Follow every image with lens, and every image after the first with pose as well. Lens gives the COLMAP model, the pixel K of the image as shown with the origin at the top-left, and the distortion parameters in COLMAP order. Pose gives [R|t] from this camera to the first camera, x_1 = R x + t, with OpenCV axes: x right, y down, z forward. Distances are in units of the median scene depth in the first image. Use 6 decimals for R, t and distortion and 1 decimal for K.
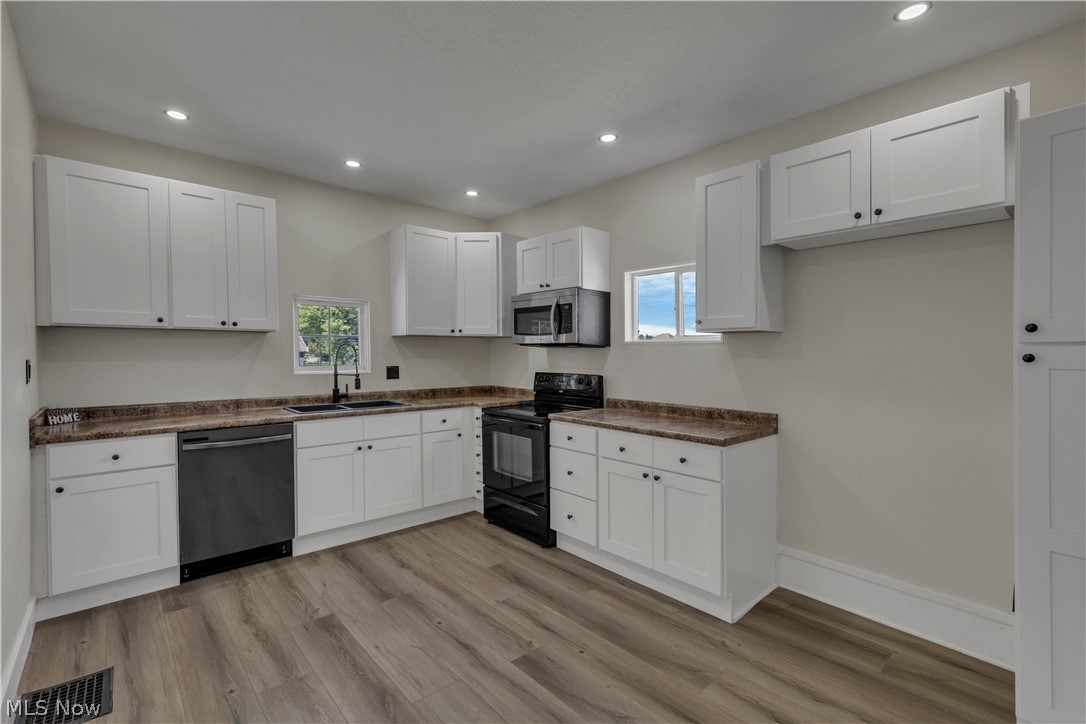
lens RADIAL K [[493.5, 0, 532.3], [0, 493.5, 355.9], [0, 0, 1]] dist [-0.002863, 0.011191]
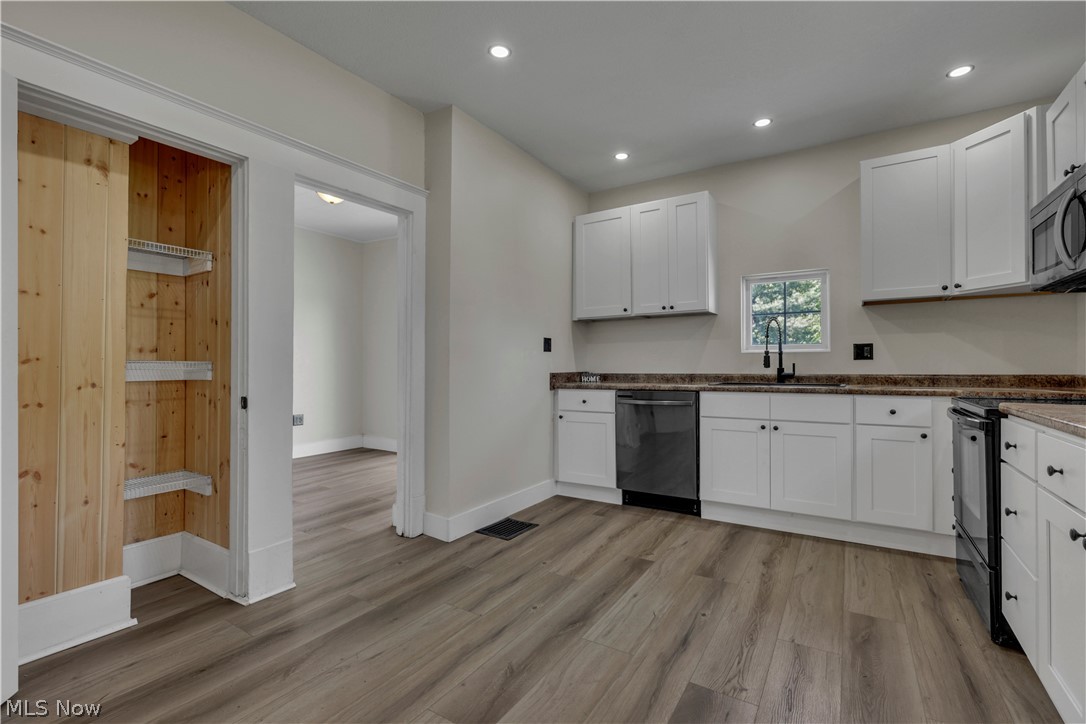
lens RADIAL K [[482.7, 0, 560.4], [0, 482.7, 365.1], [0, 0, 1]] dist [0.013684, -0.000107]
pose [[0.306599, -0.011452, -0.951770, 0.430495], [-0.003571, 0.999907, -0.013181, 0.091804], [0.951832, 0.007440, 0.306530, 0.392398]]
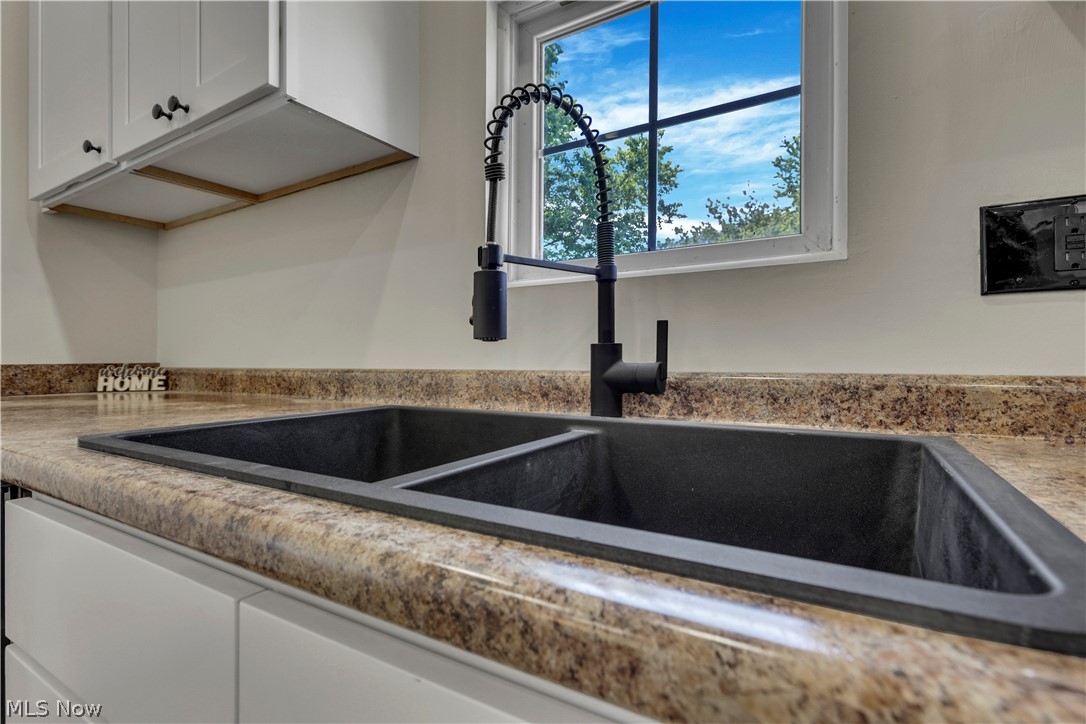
lens RADIAL K [[493.5, 0, 532.3], [0, 493.5, 355.9], [0, 0, 1]] dist [-0.002863, 0.011191]
pose [[0.300304, -0.013126, -0.953753, -0.264718], [-0.002569, 0.999891, -0.014570, 0.092065], [0.953840, 0.006826, 0.300237, 1.119531]]
